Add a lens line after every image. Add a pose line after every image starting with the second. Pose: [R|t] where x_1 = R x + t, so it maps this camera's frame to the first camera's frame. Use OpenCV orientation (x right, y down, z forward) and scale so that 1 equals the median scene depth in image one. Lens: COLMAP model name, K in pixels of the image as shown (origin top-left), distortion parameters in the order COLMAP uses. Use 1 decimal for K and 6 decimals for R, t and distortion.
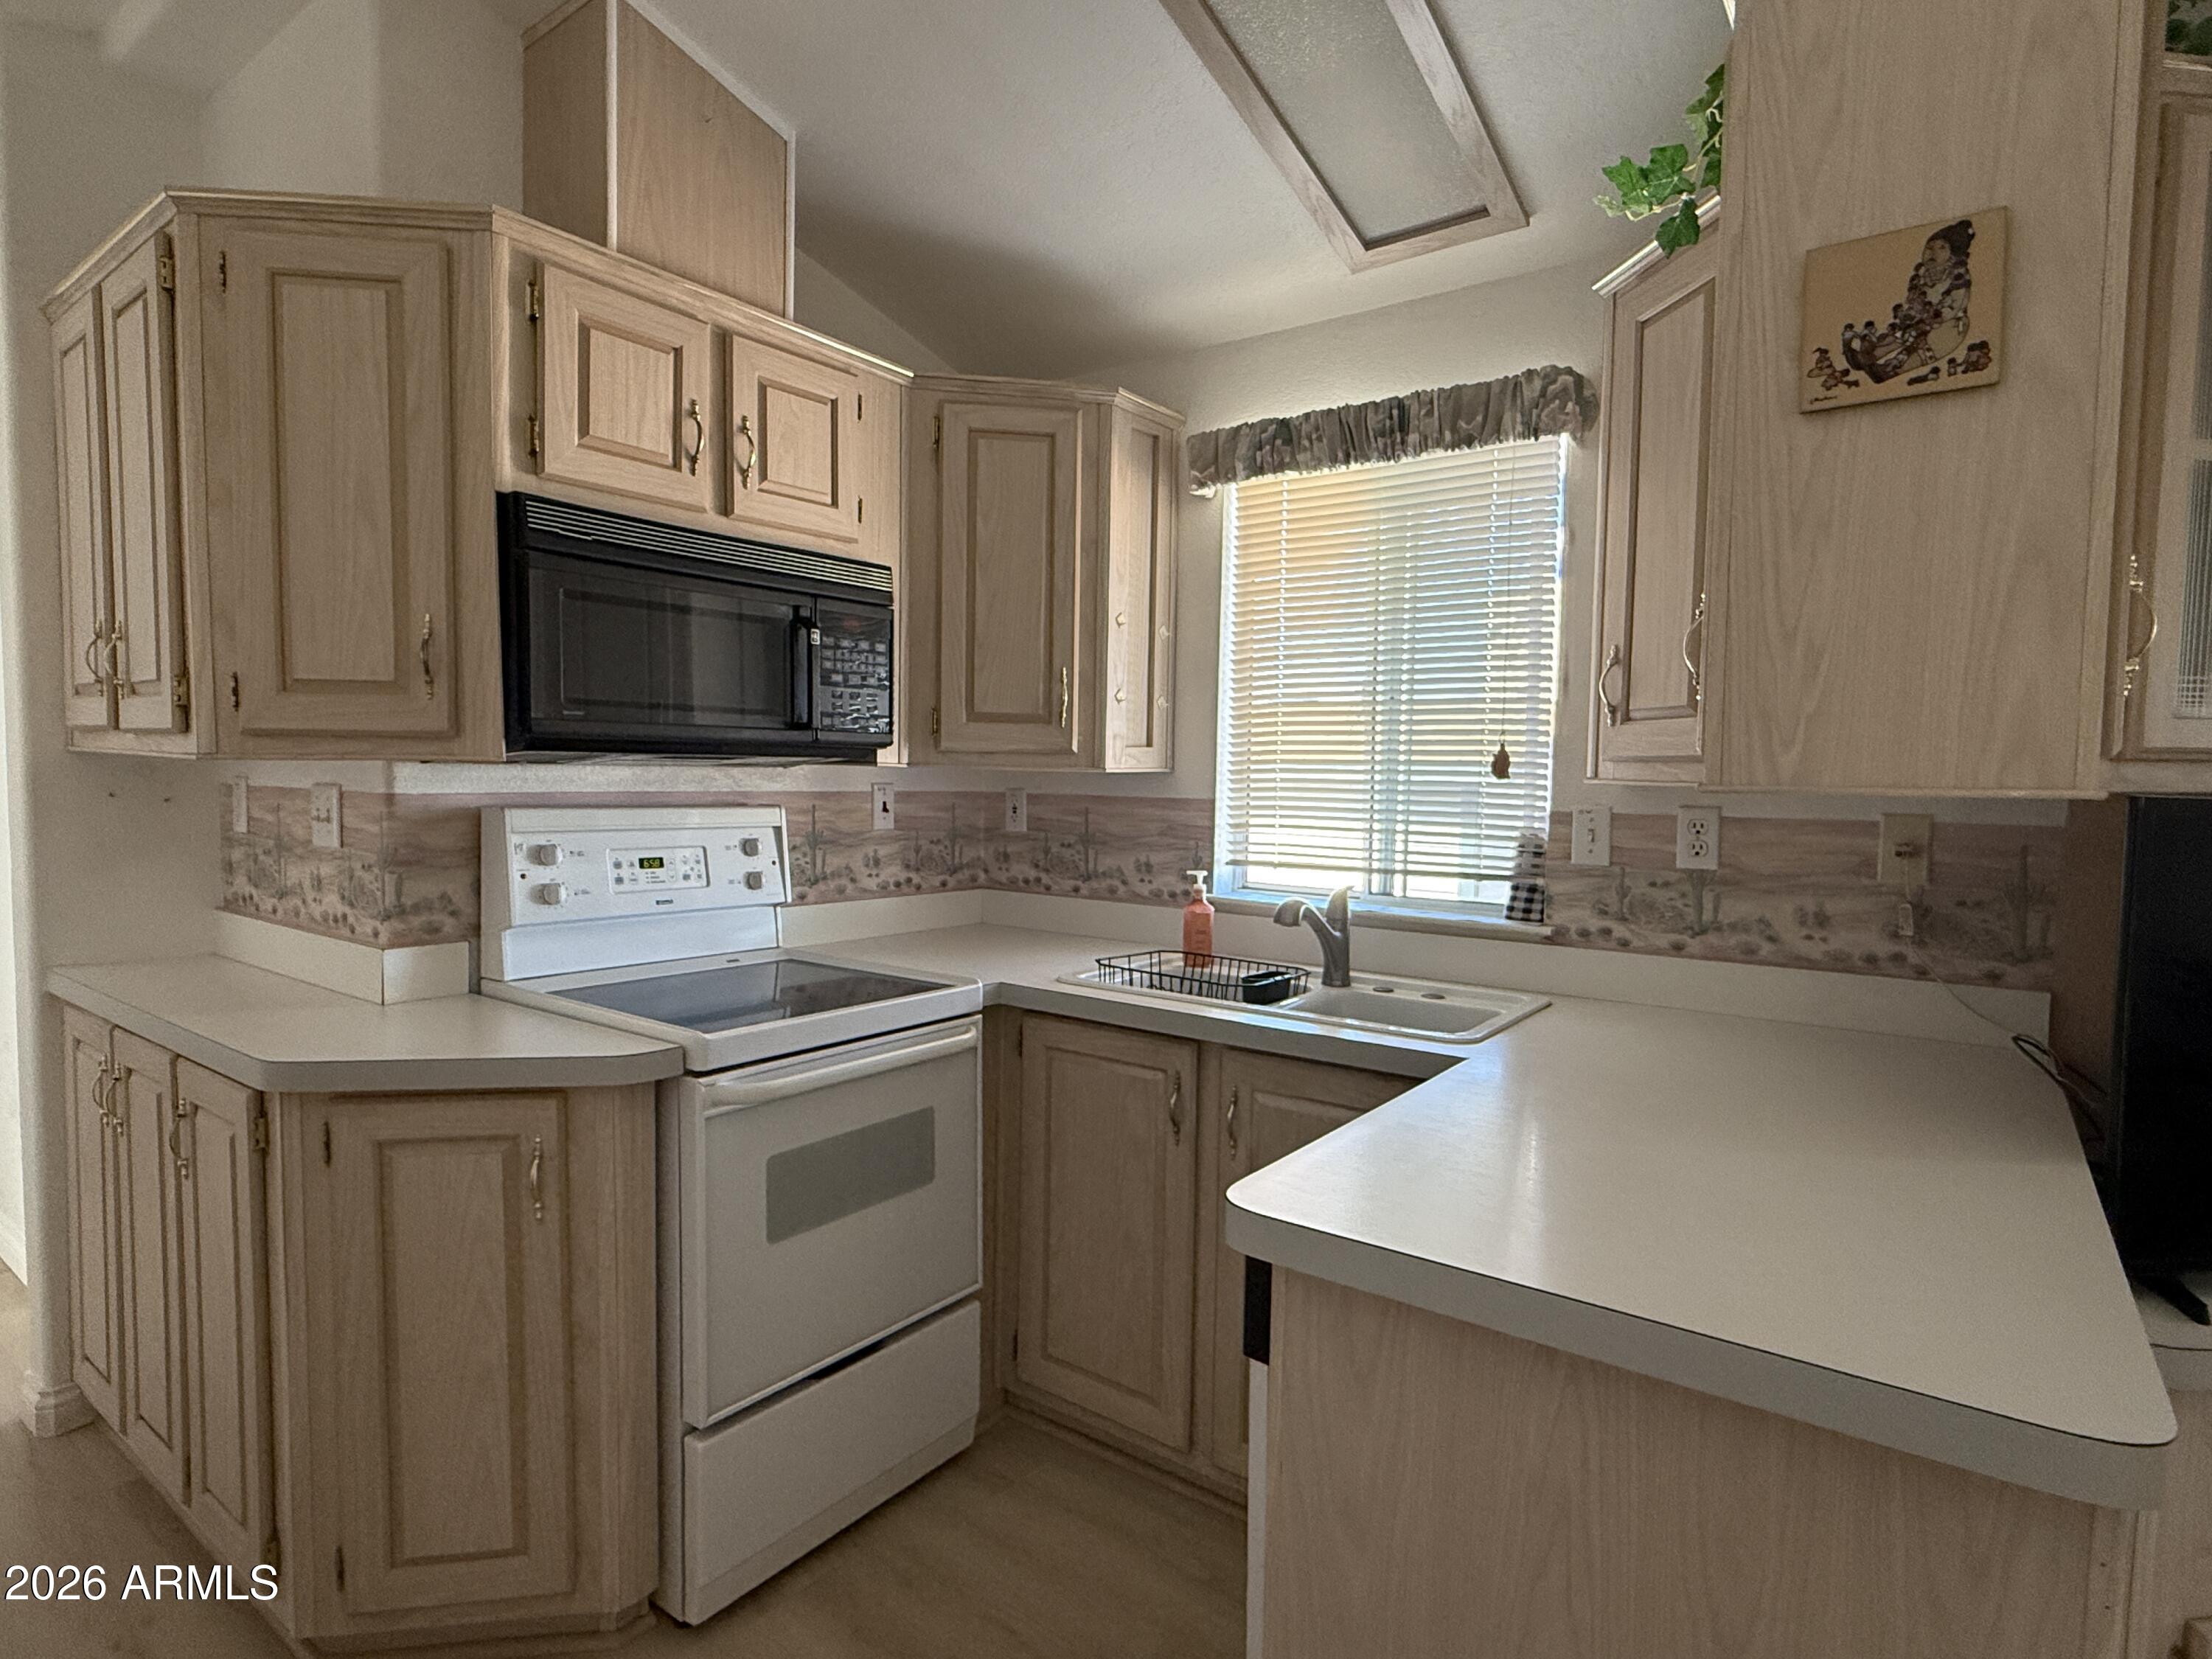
lens RADIAL K [[1158.3, 0, 1103.5], [0, 1158.3, 835.1], [0, 0, 1]] dist [-0.001468, 0.001379]
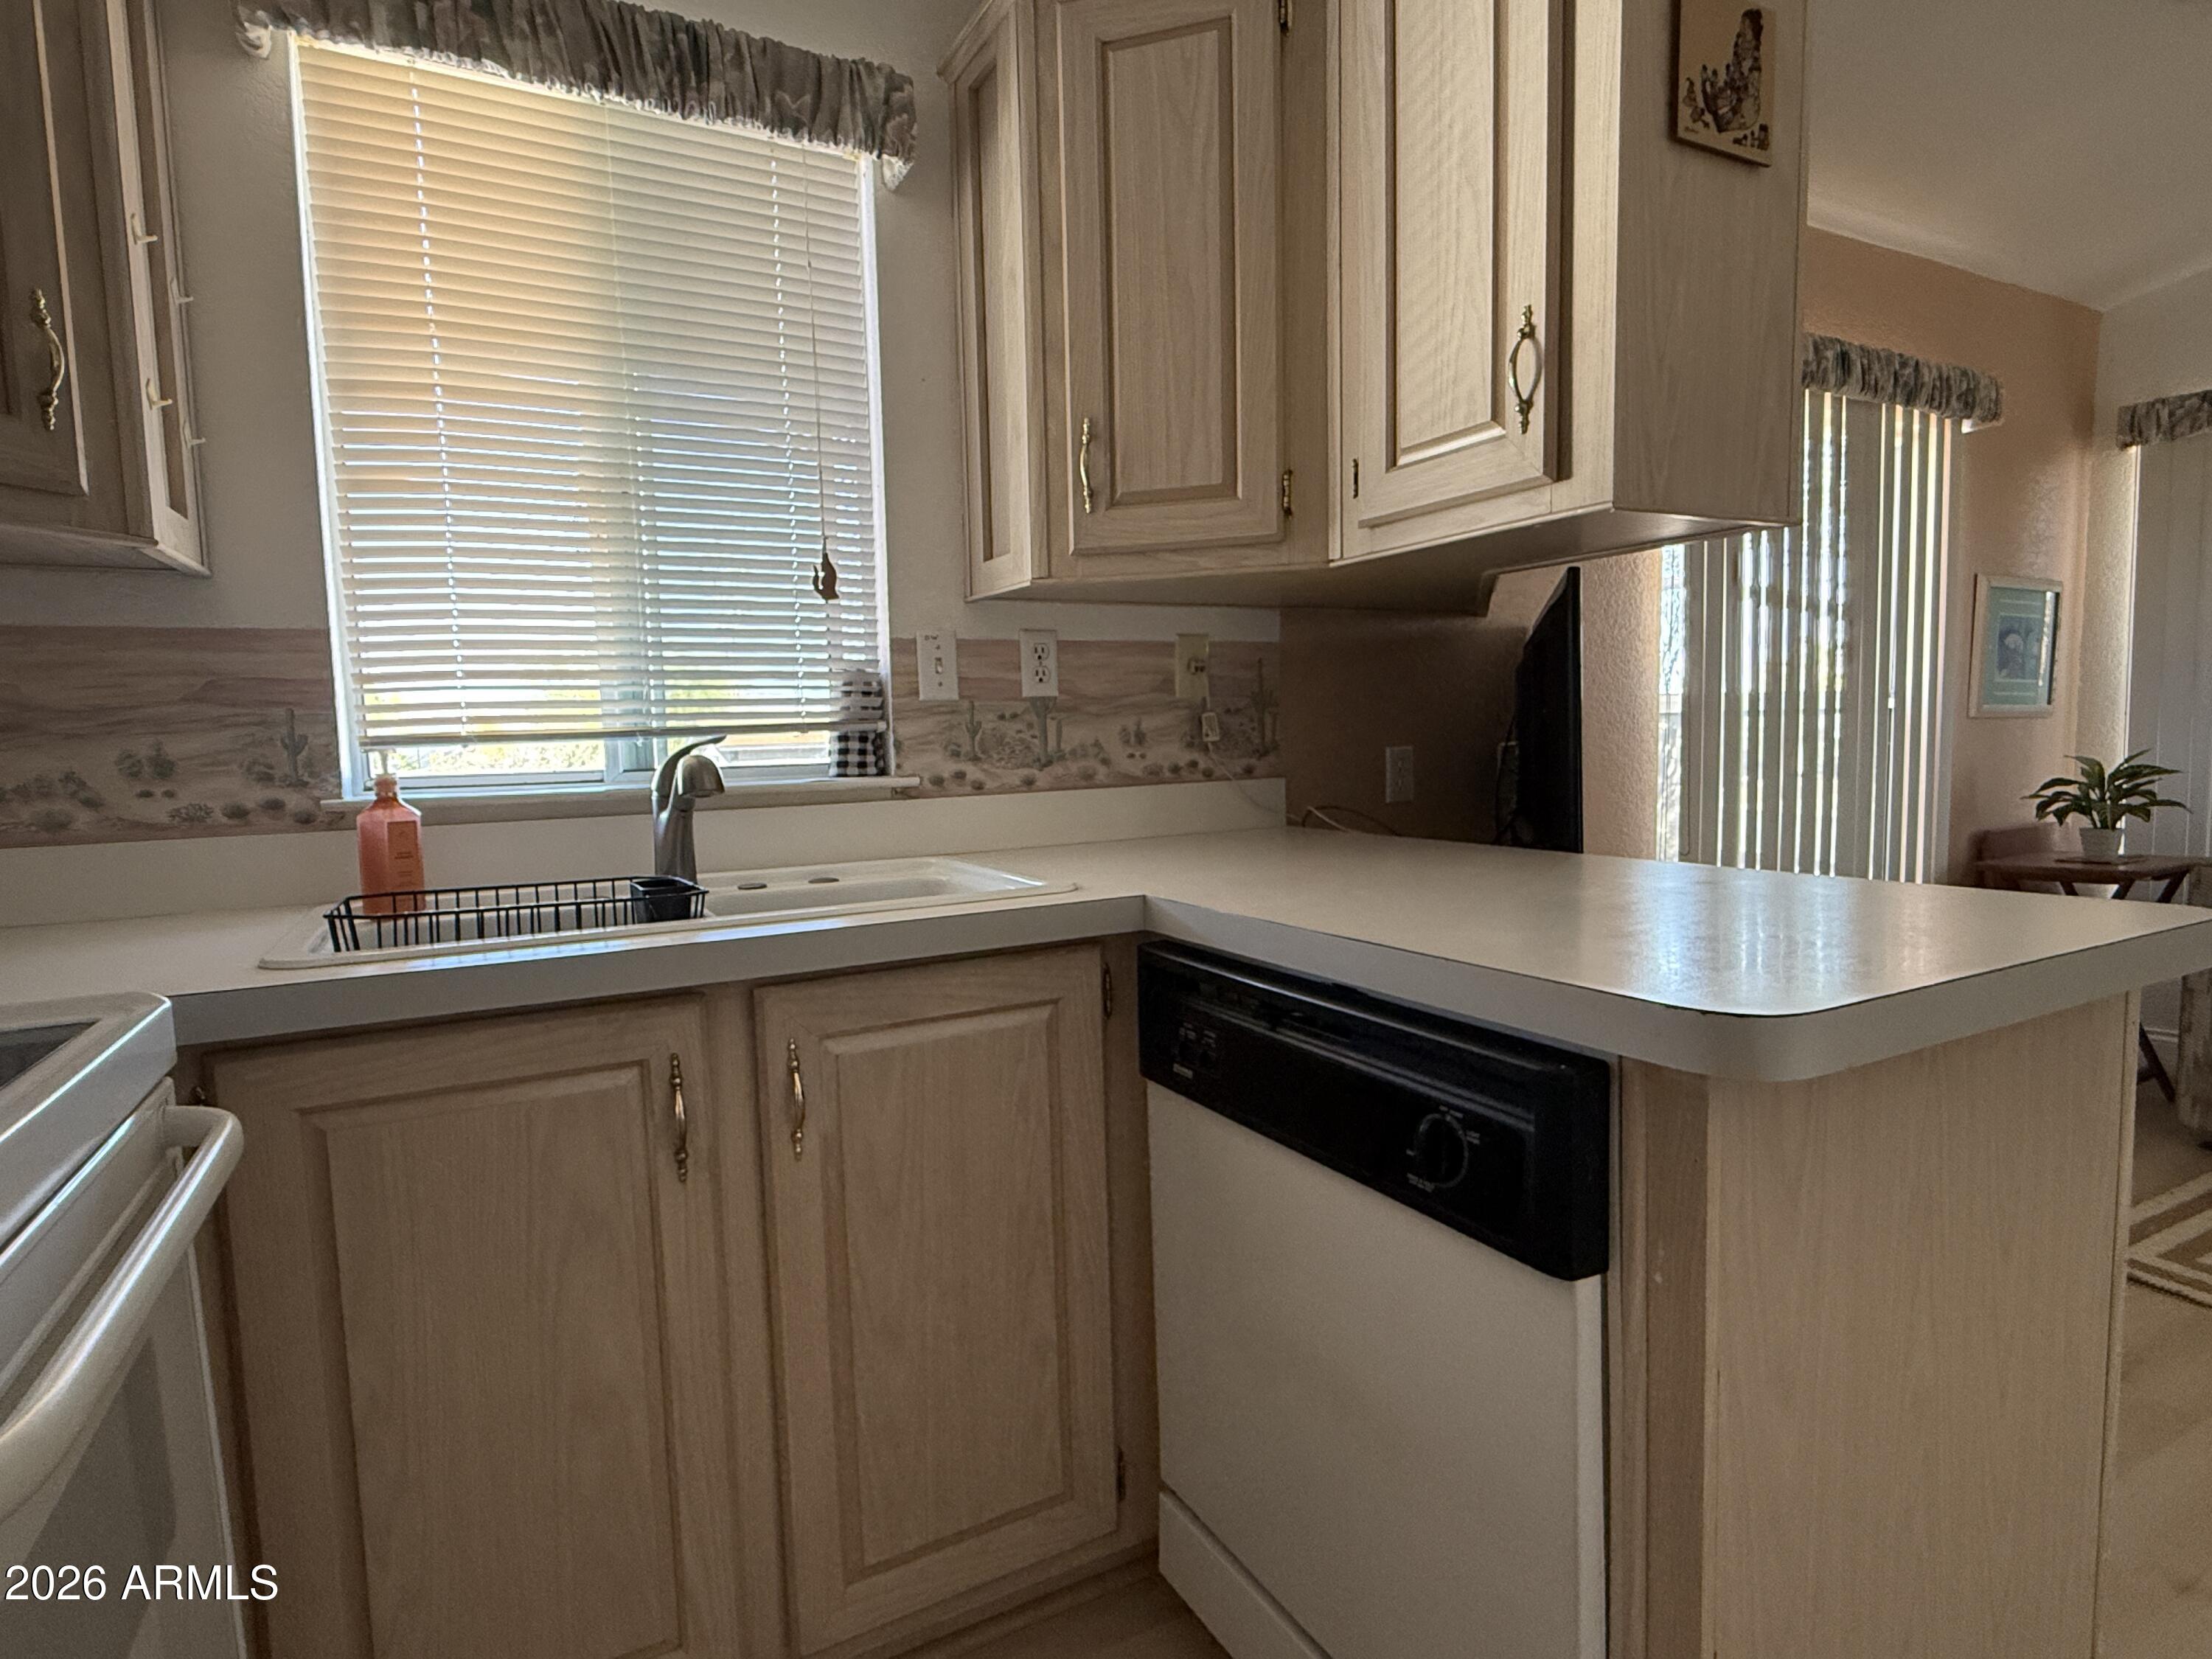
lens RADIAL K [[1158.3, 0, 1097.8], [0, 1158.3, 834.2], [0, 0, 1]] dist [-0.001468, 0.001379]
pose [[0.431046, -0.110348, 0.895557, -0.327025], [0.083538, 0.993112, 0.082160, 0.066931], [-0.898455, 0.039398, 0.437295, 0.547362]]
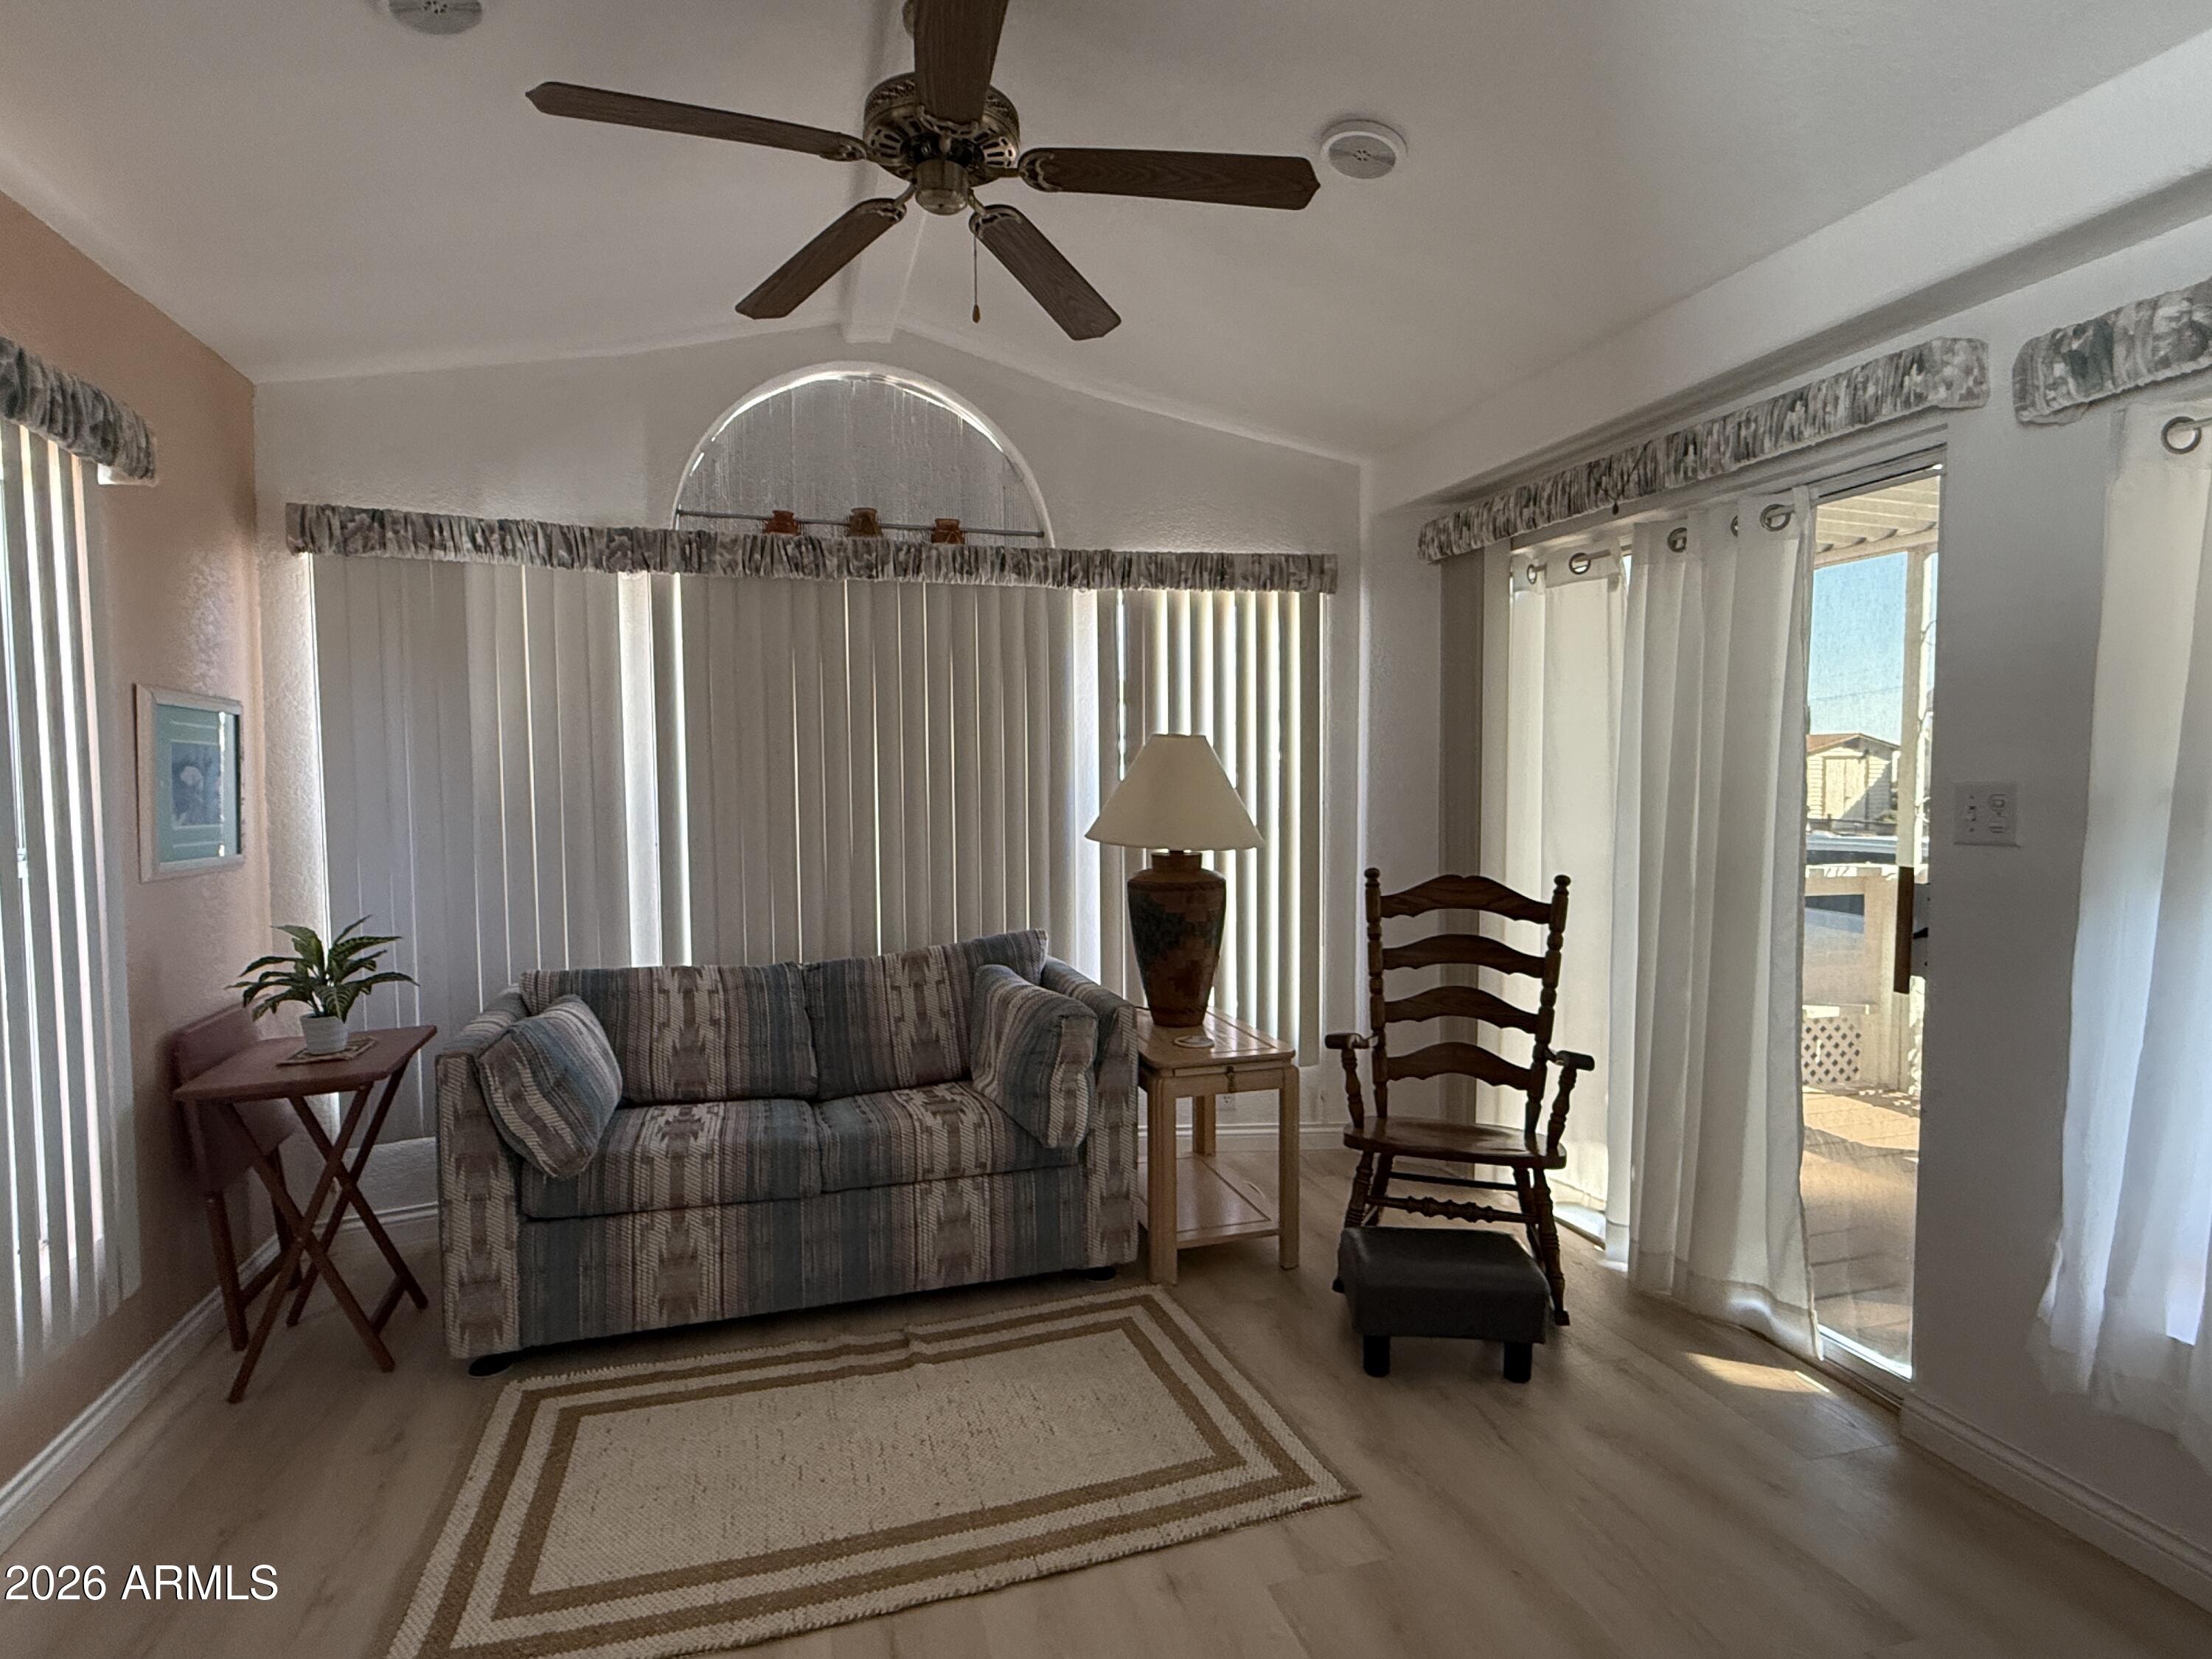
lens RADIAL K [[1158.3, 0, 1103.6], [0, 1158.3, 833.6], [0, 0, 1]] dist [-0.001468, 0.001379]
pose [[-0.797991, -0.046491, 0.600873, 0.199457], [0.022780, 0.993981, 0.107160, -0.010639], [-0.602239, 0.099201, -0.792129, 0.488635]]
